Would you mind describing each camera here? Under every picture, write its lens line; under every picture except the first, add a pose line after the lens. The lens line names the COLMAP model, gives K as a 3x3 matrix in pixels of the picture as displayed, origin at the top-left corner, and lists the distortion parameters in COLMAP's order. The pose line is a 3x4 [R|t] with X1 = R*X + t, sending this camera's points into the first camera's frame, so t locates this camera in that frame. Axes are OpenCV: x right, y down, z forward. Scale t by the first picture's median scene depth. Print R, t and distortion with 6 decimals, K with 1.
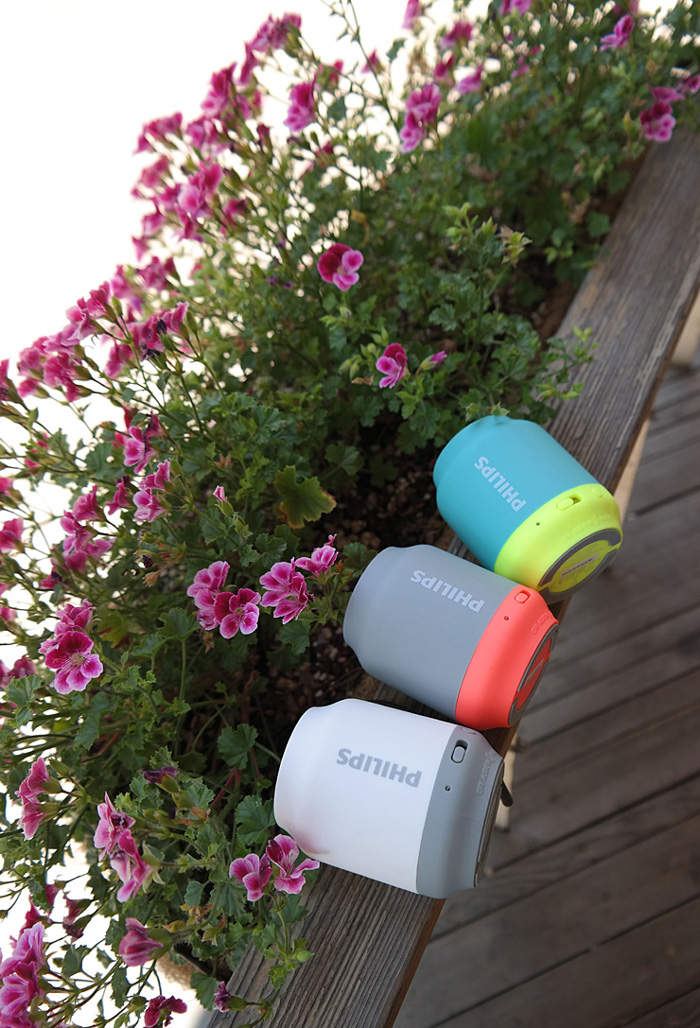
lens RADIAL K [[865.1, 0, 355.2], [0, 865.1, 512.2], [0, 0, 1]] dist [0.010739, 0.001526]
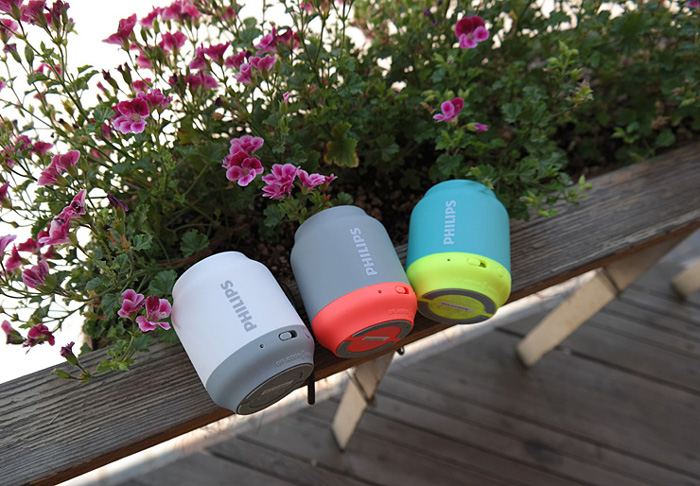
lens RADIAL K [[599.0, 0, 344.9], [0, 599.0, 242.3], [0, 0, 1]] dist [0.019002, -0.013067]
pose [[0.751240, 0.643357, -0.147415, 0.205057], [-0.635380, 0.765383, 0.102378, -0.000653], [0.178694, 0.016754, 0.983762, 0.040908]]
